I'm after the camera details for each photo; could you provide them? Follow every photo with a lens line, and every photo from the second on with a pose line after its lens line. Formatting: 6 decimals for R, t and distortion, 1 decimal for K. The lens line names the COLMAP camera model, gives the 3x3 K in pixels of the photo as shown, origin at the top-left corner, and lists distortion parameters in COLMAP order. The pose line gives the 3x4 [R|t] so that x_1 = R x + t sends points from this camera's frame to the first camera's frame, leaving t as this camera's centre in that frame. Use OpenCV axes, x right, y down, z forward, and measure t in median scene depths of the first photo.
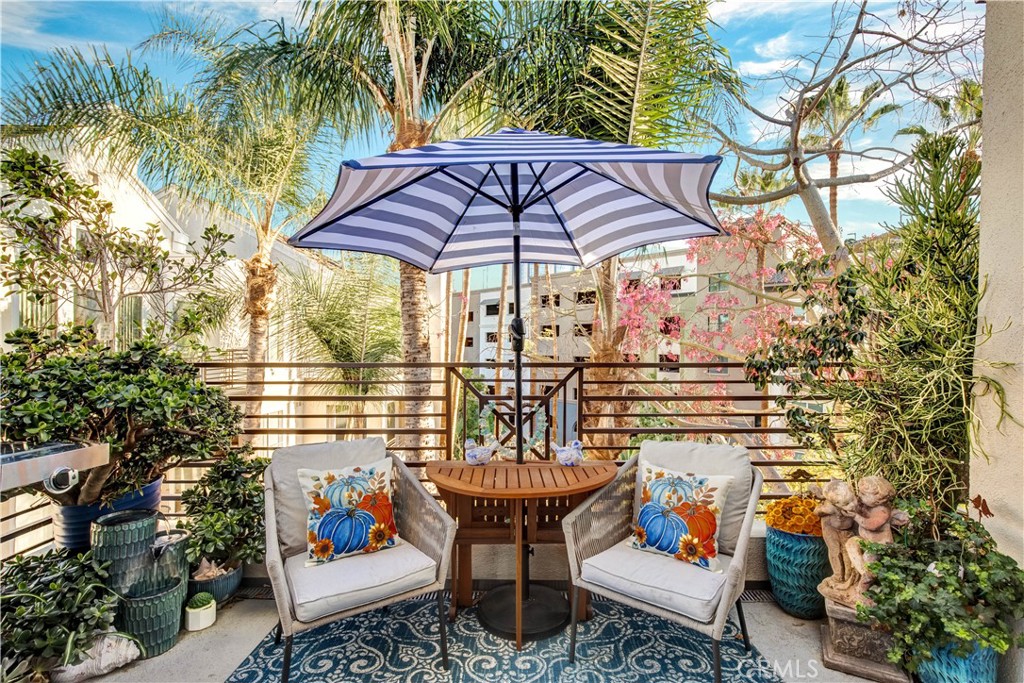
lens RADIAL K [[465.7, 0, 517.2], [0, 465.7, 346.0], [0, 0, 1]] dist [-0.024889, 0.009701]
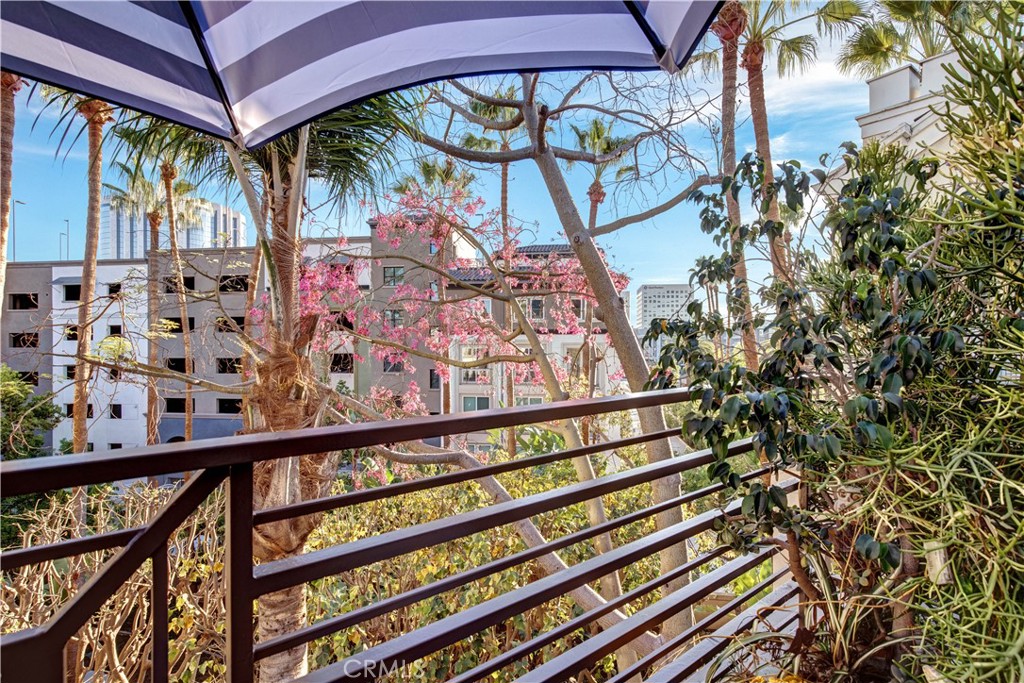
lens RADIAL K [[485.2, 0, 515.0], [0, 485.2, 347.2], [0, 0, 1]] dist [0.002568, 0.000388]
pose [[0.783356, -0.012317, 0.621451, 0.073244], [0.007499, 0.999918, 0.010365, -0.010089], [-0.621527, -0.003459, 0.783385, 0.565986]]
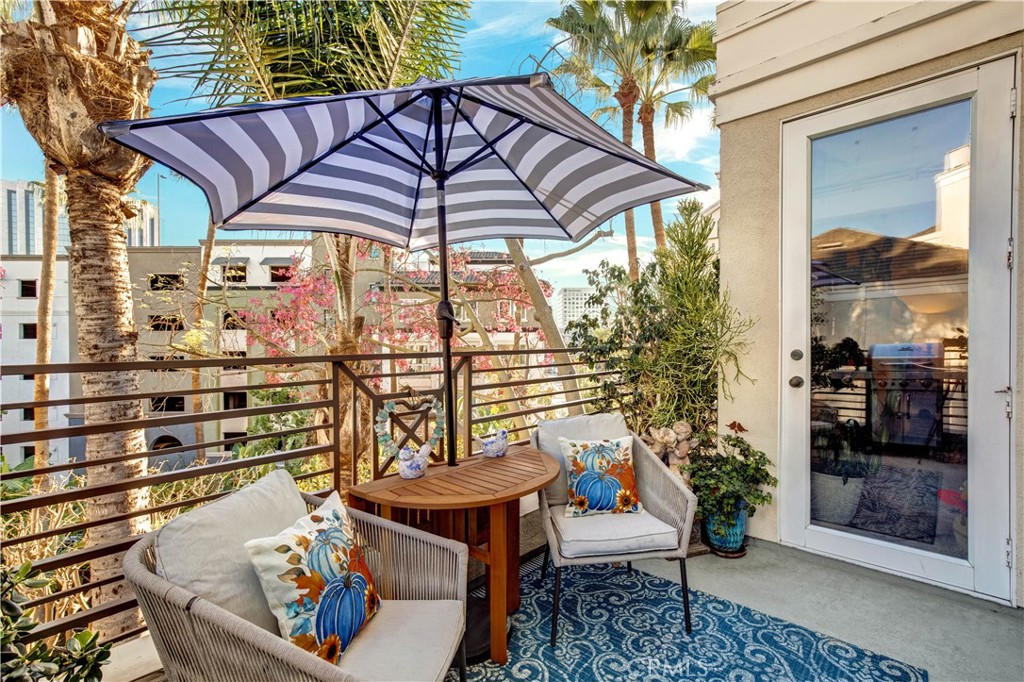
lens RADIAL K [[465.7, 0, 517.2], [0, 465.7, 345.5], [0, 0, 1]] dist [-0.024889, 0.009701]
pose [[0.674902, -0.013235, 0.737788, -0.392735], [0.008949, 0.999912, 0.009751, 0.012697], [-0.737853, 0.000021, 0.674962, 0.222757]]
